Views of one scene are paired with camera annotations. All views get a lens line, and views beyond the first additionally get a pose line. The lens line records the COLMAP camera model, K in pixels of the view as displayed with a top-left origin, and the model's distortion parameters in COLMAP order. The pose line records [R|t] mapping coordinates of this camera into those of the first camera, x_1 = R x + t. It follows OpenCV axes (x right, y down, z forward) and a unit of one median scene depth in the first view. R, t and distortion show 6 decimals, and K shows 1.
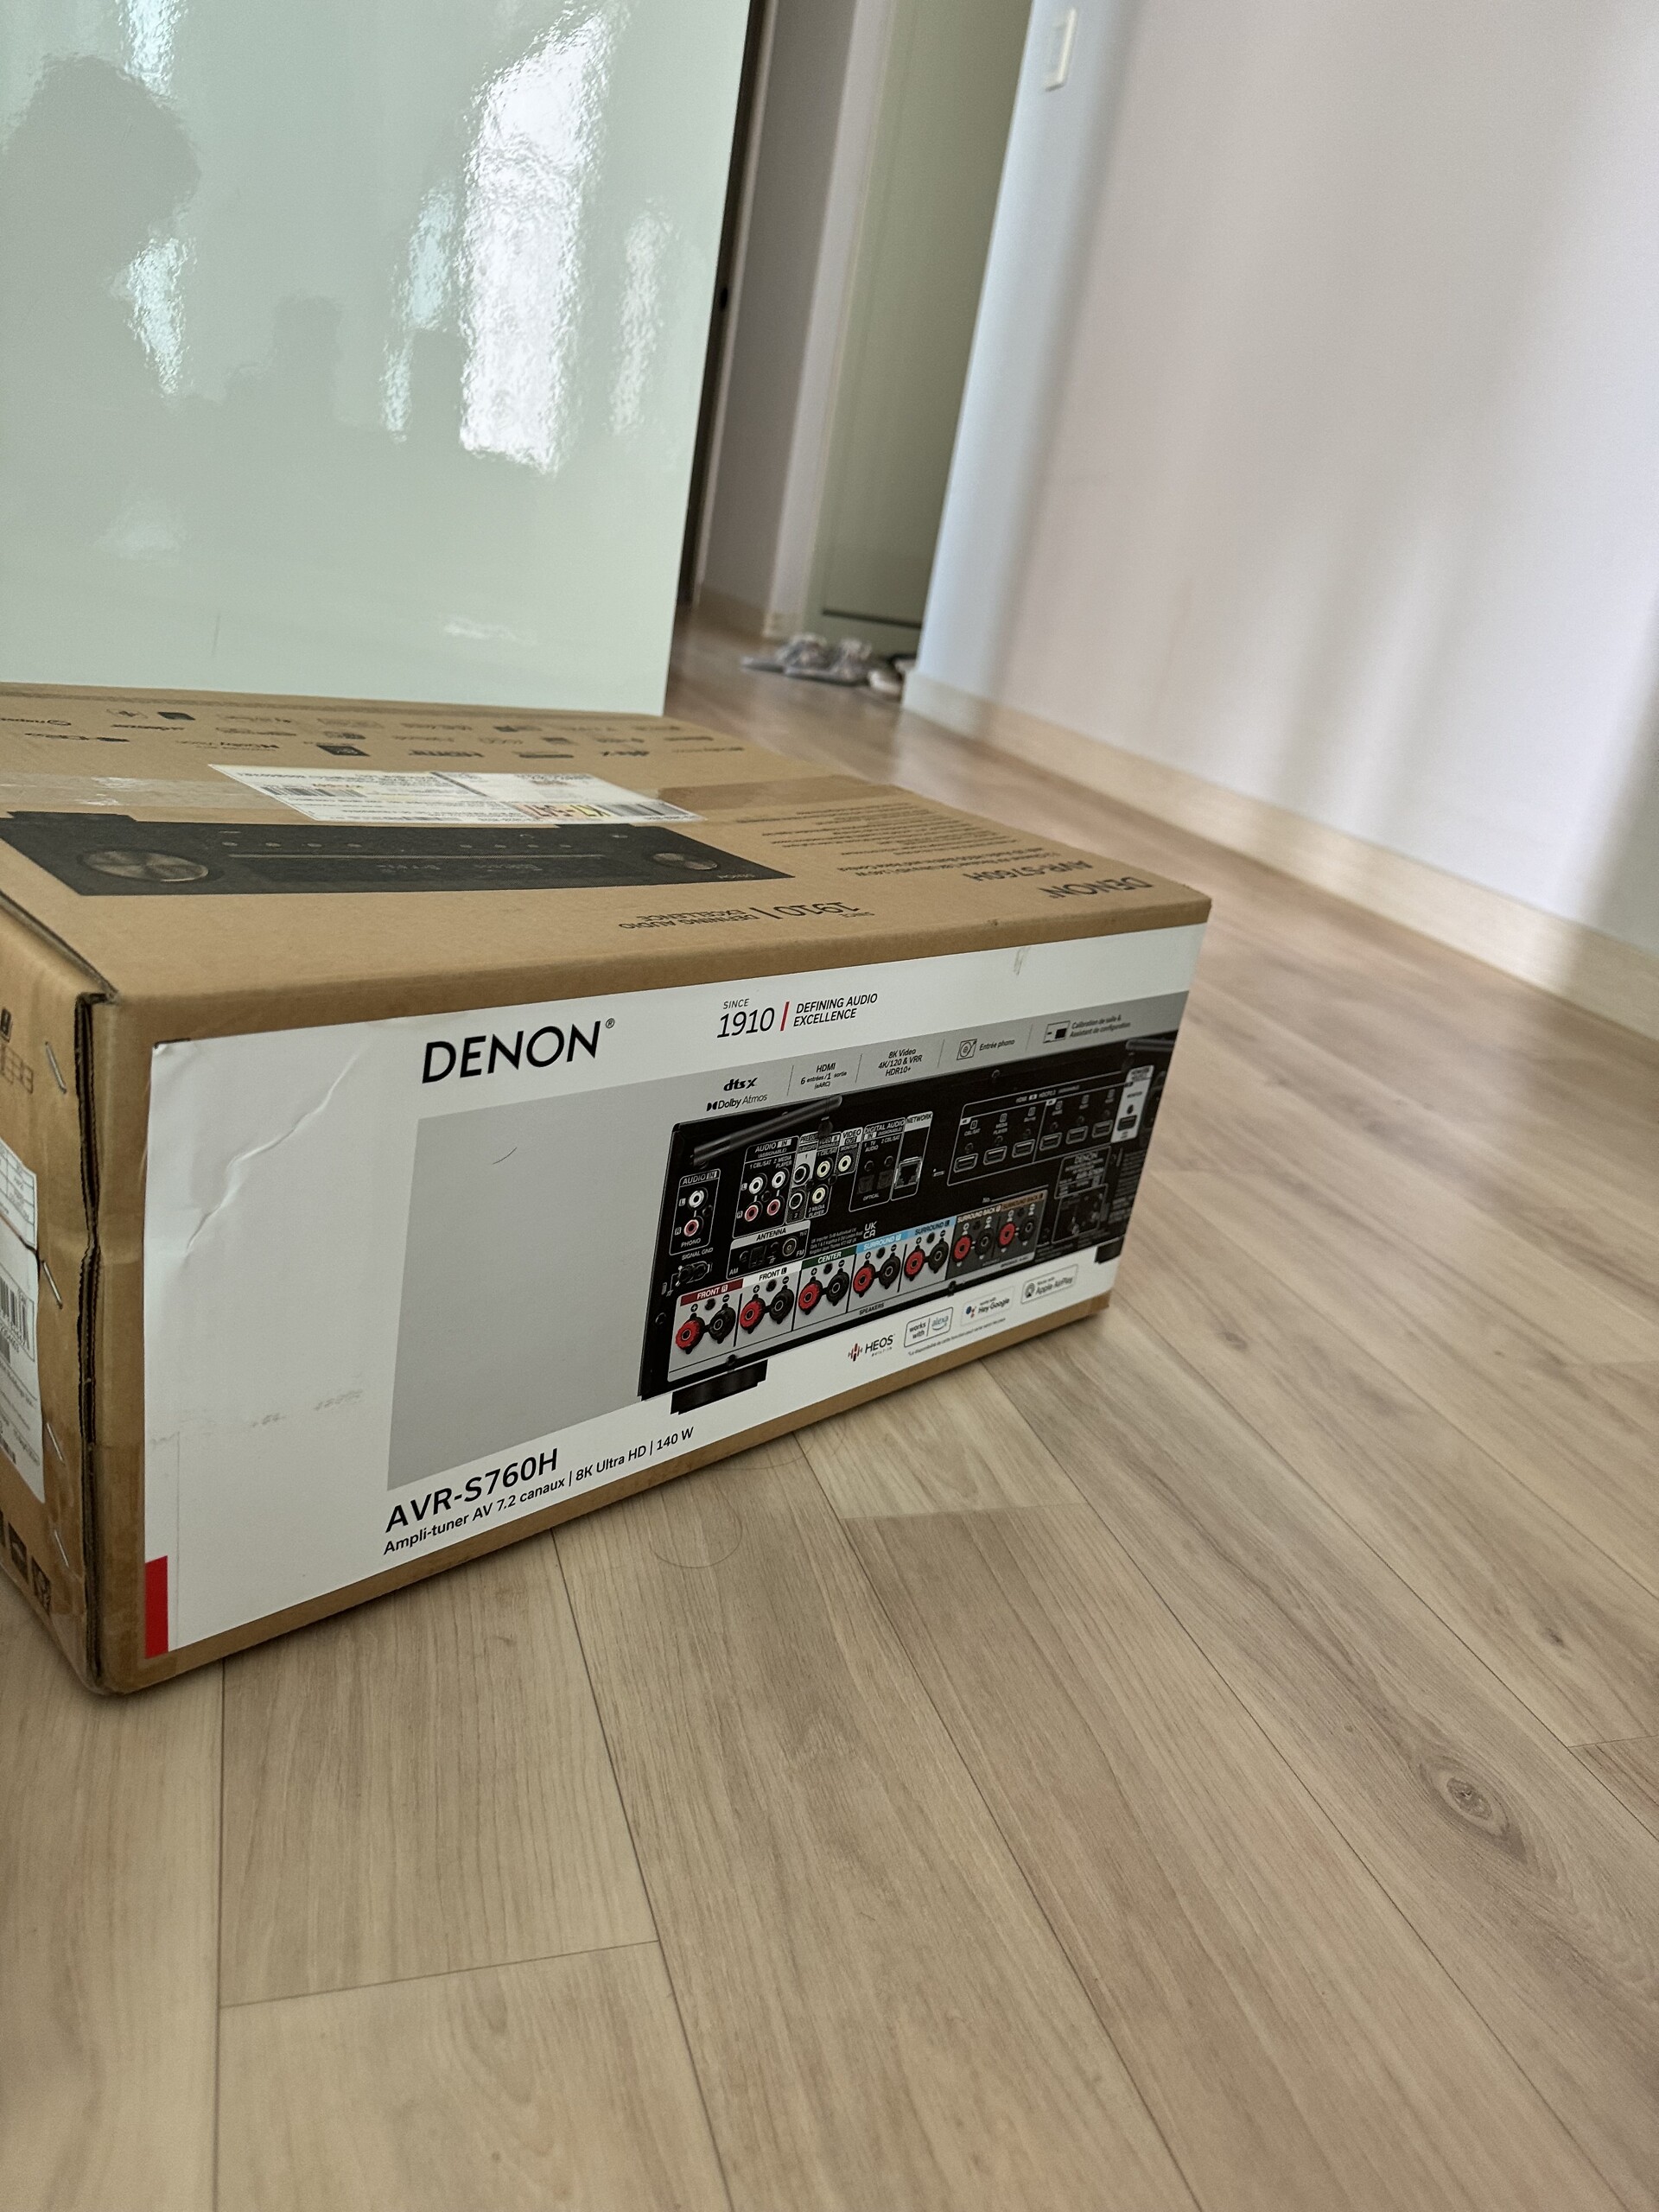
lens RADIAL K [[1562.9, 0, 833.7], [0, 1562.9, 1109.9], [0, 0, 1]] dist [0.027657, -0.015030]
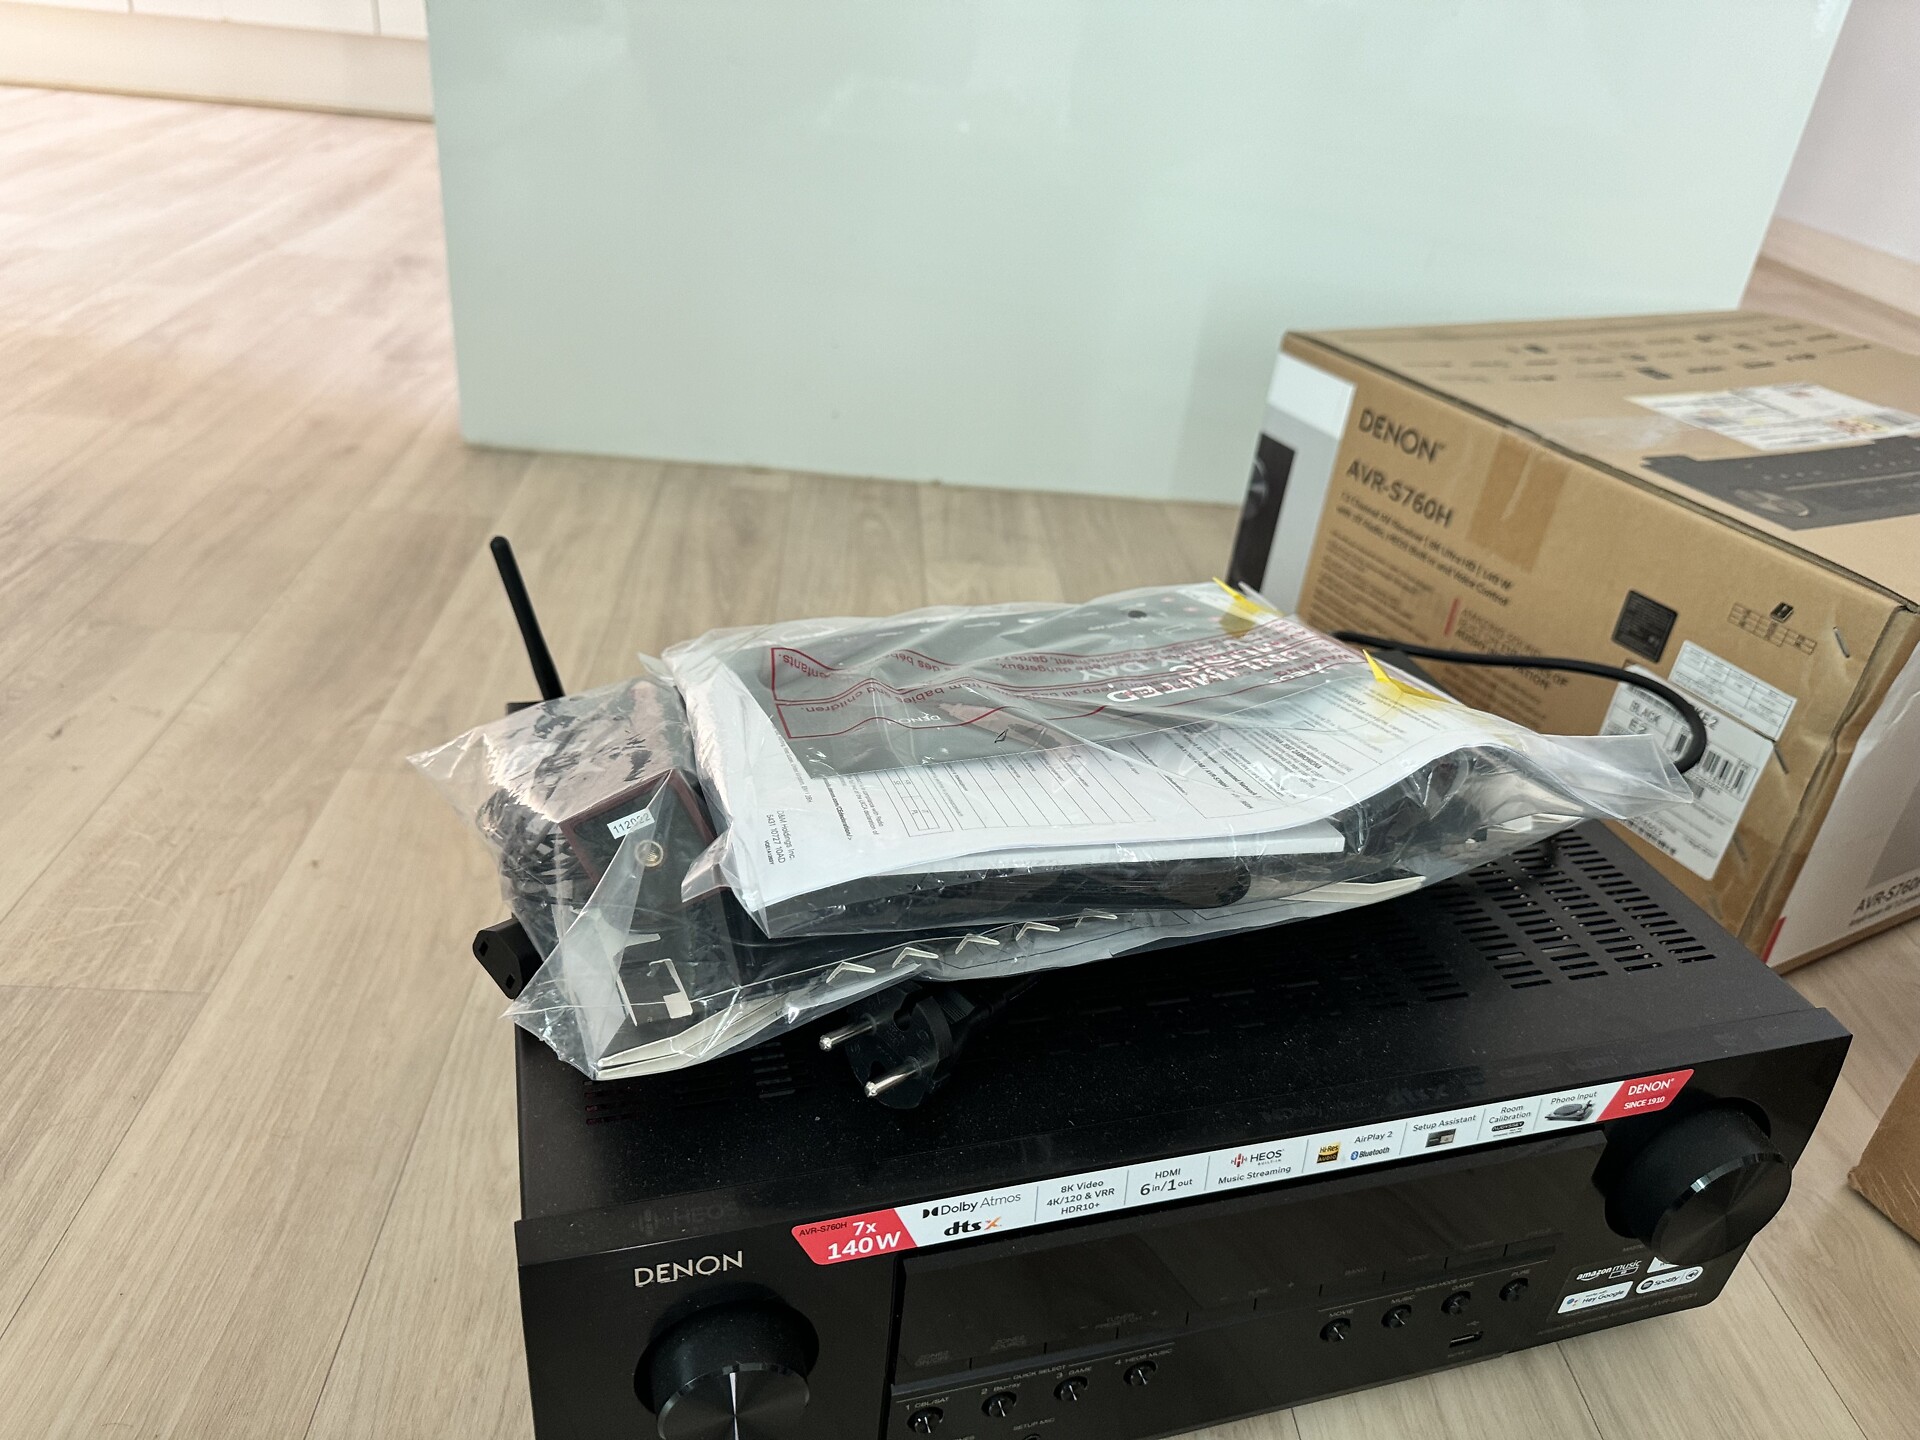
lens RADIAL K [[1356.6, 0, 954.5], [0, 1356.6, 716.4], [0, 0, 1]] dist [0.027657, -0.015030]
pose [[0.962701, 0.071559, -0.260933, -0.817419], [-0.036692, 0.990012, 0.136127, -0.090932], [0.268068, -0.121475, 0.955711, -0.570294]]
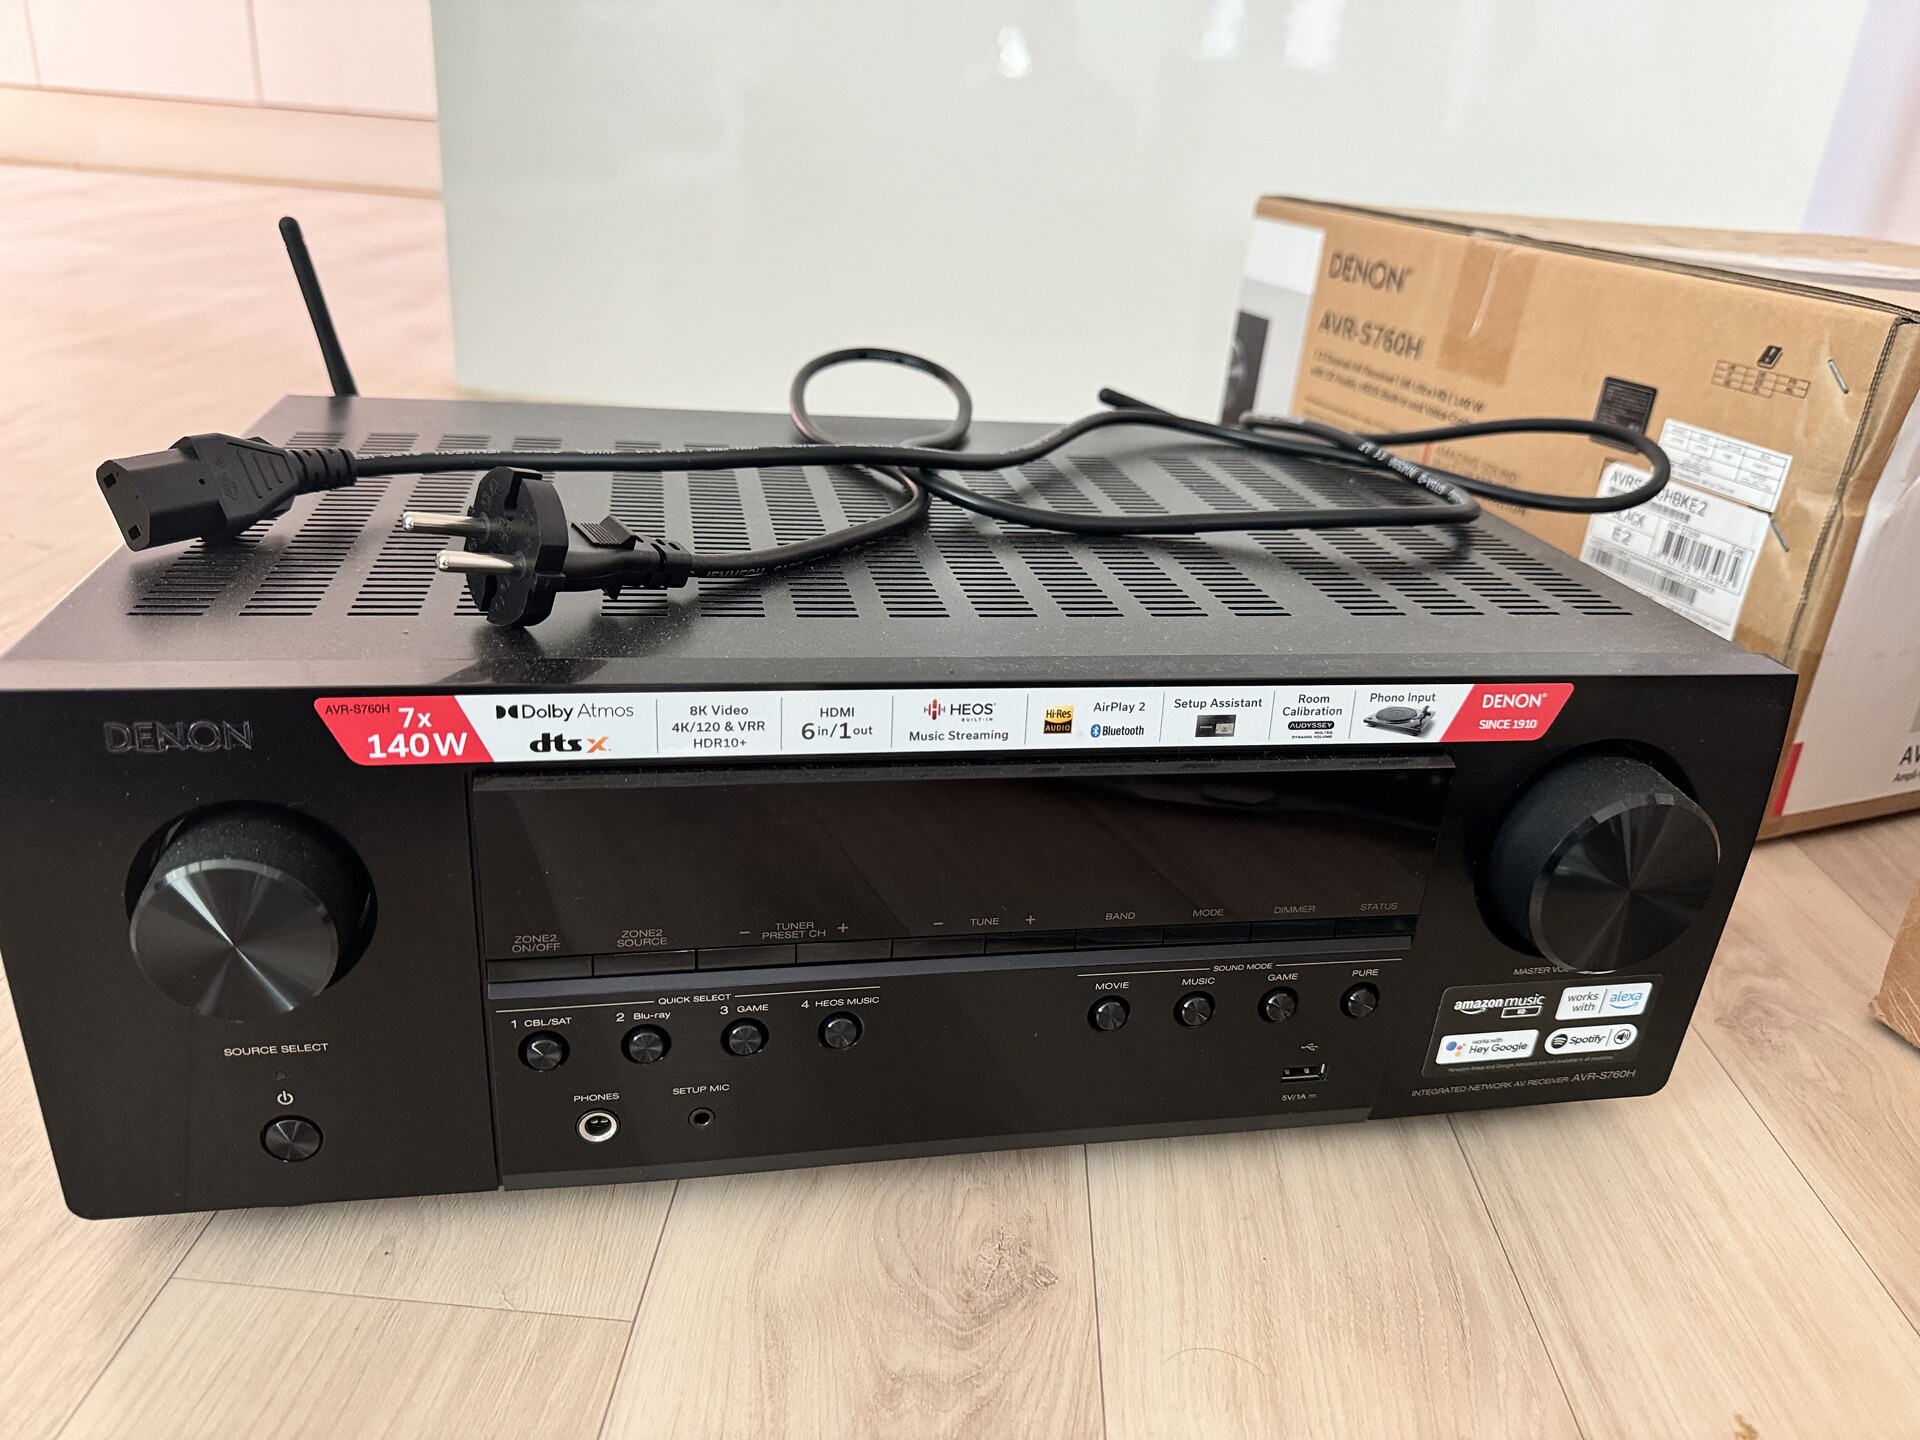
lens RADIAL K [[1356.6, 0, 967.6], [0, 1356.6, 708.9], [0, 0, 1]] dist [0.027657, -0.015030]
pose [[0.935952, 0.057866, -0.347341, -0.625282], [-0.054146, 0.998324, 0.020415, 0.237868], [0.347940, -0.000300, 0.937517, -0.386738]]
